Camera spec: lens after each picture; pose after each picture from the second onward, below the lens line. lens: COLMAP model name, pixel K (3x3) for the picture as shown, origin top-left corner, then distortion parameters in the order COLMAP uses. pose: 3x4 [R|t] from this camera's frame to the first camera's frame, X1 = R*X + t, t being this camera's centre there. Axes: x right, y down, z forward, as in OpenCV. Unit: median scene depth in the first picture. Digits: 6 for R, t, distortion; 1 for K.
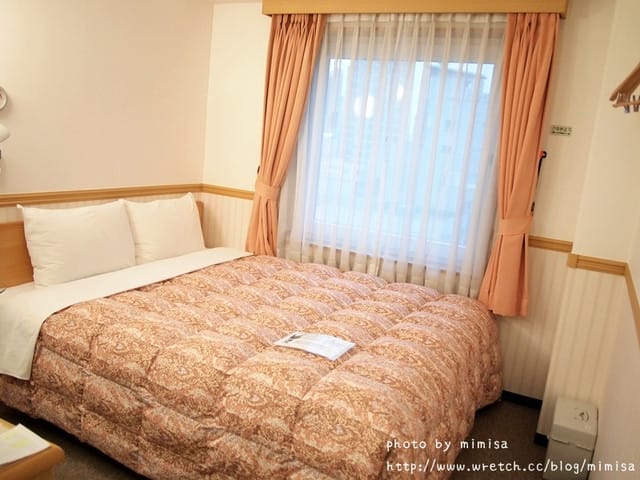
lens RADIAL K [[532.8, 0, 320.0], [0, 532.8, 240.0], [0, 0, 1]] dist [-0.074833, -0.002968]
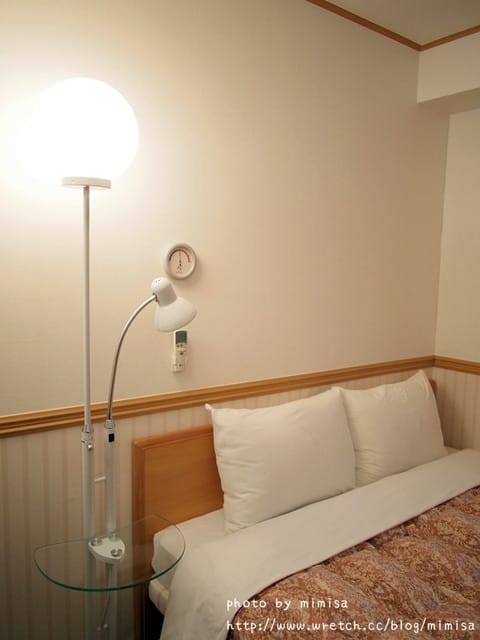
lens RADIAL K [[532.8, 0, 240.0], [0, 532.8, 320.0], [0, 0, 1]] dist [-0.074833, -0.002968]
pose [[0.890458, -0.030609, -0.454036, -0.184557], [-0.022955, 0.993444, -0.111992, -0.096934], [0.454487, 0.110147, 0.883917, 0.325808]]
